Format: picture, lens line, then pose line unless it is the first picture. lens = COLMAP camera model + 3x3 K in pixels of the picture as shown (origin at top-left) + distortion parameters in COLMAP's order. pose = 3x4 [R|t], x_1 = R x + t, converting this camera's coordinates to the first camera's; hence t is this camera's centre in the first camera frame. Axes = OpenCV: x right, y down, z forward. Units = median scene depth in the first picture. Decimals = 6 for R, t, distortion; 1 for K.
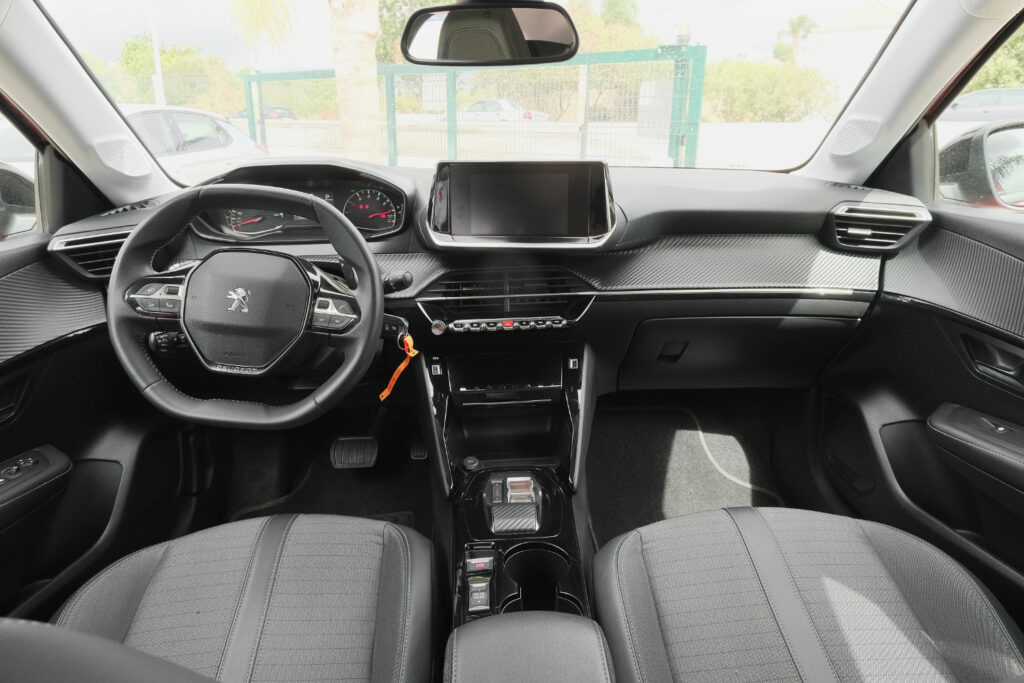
lens RADIAL K [[650.1, 0, 521.8], [0, 650.1, 320.6], [0, 0, 1]] dist [-0.009035, 0.011231]
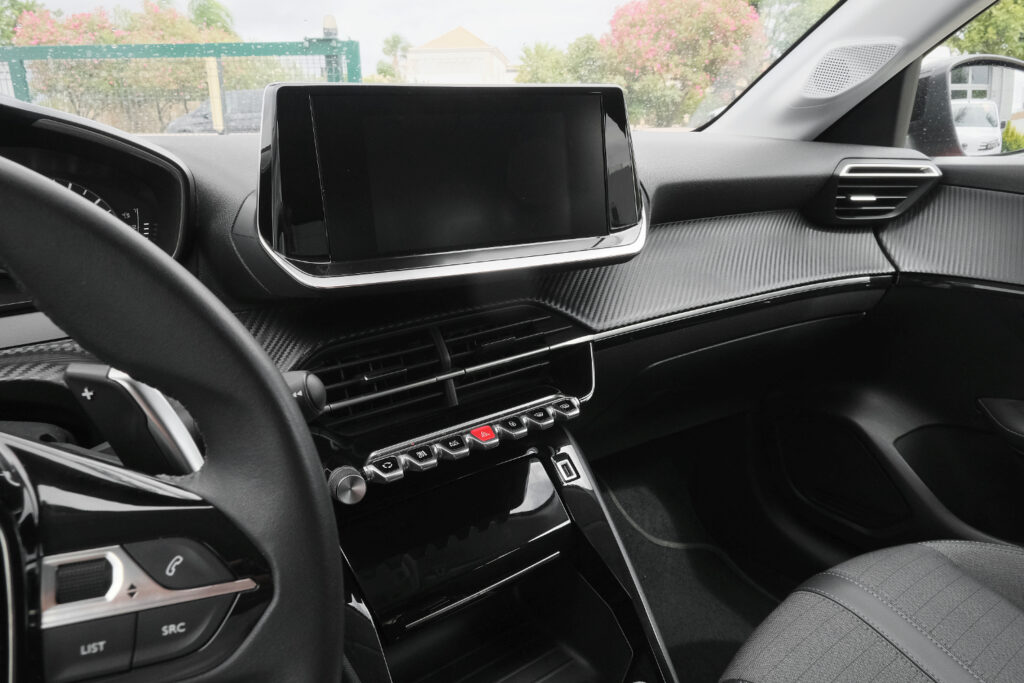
lens RADIAL K [[650.1, 0, 528.1], [0, 650.1, 327.8], [0, 0, 1]] dist [-0.009035, 0.011231]
pose [[0.842335, -0.161790, 0.514097, -0.228121], [0.169275, 0.985028, 0.032643, -0.081678], [-0.511681, 0.059527, 0.857111, 0.579716]]
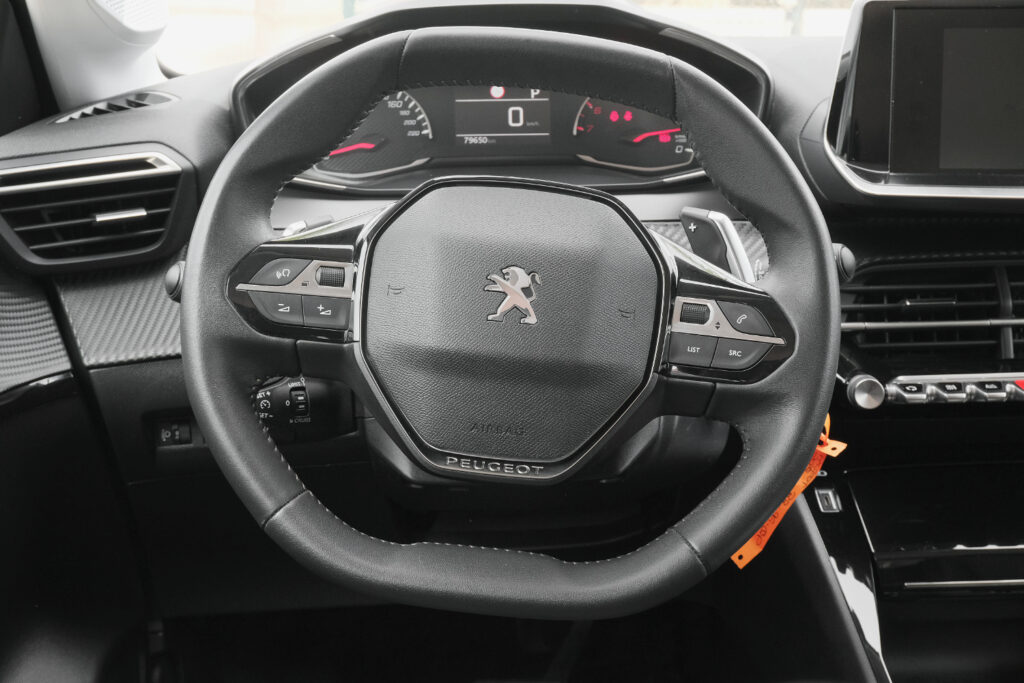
lens RADIAL K [[1507.3, 0, 512.2], [0, 1507.3, 340.0], [0, 0, 1]] dist [-0.014346, 0.000000]
pose [[0.999527, 0.008538, -0.029537, -0.324594], [-0.010987, 0.996427, -0.083744, 0.060384], [0.028716, 0.084029, 0.996049, 0.041684]]
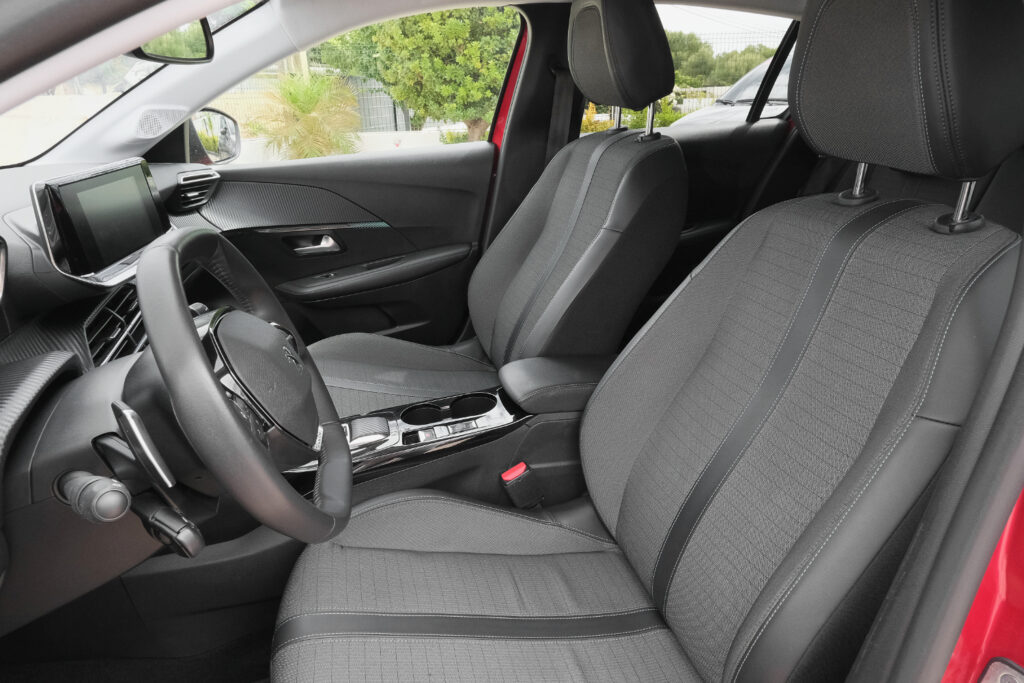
lens RADIAL K [[650.1, 0, 514.4], [0, 650.1, 331.5], [0, 0, 1]] dist [-0.009035, 0.011231]
pose [[-0.249571, -0.338106, 0.907413, -0.971269], [0.290814, 0.867640, 0.403271, -0.245233], [-0.923657, 0.364533, -0.118212, 0.673326]]
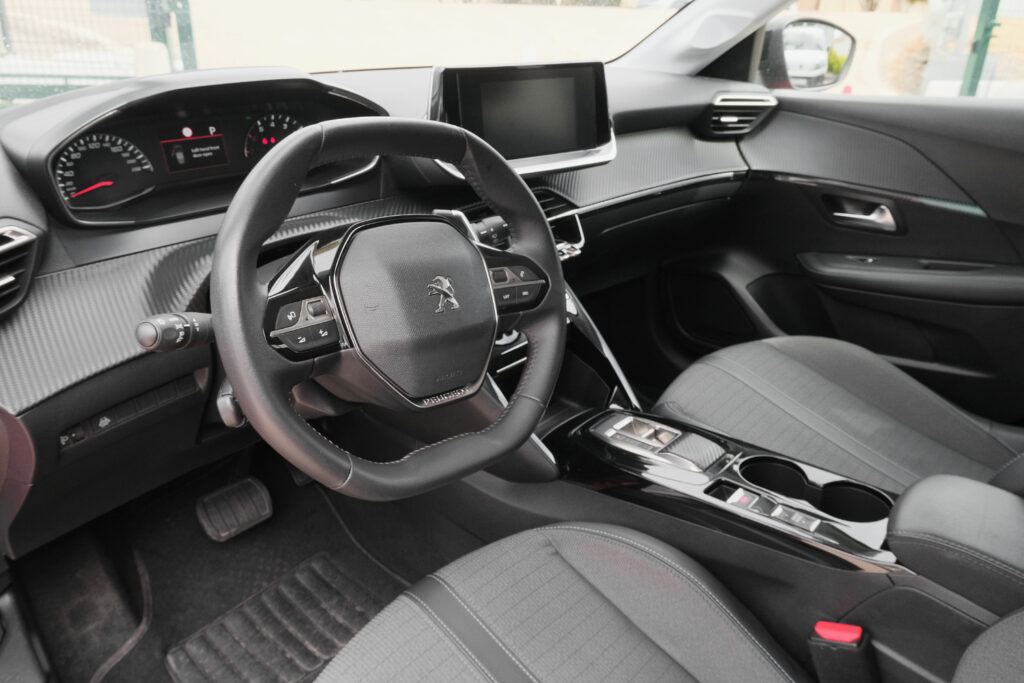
lens RADIAL K [[745.4, 0, 517.1], [0, 745.4, 331.3], [0, 0, 1]] dist [-0.002529, 0.009467]
pose [[0.706614, -0.265667, 0.655834, -0.709634], [0.184713, 0.963961, 0.191470, -0.101061], [-0.683065, -0.014154, 0.730220, 0.311272]]
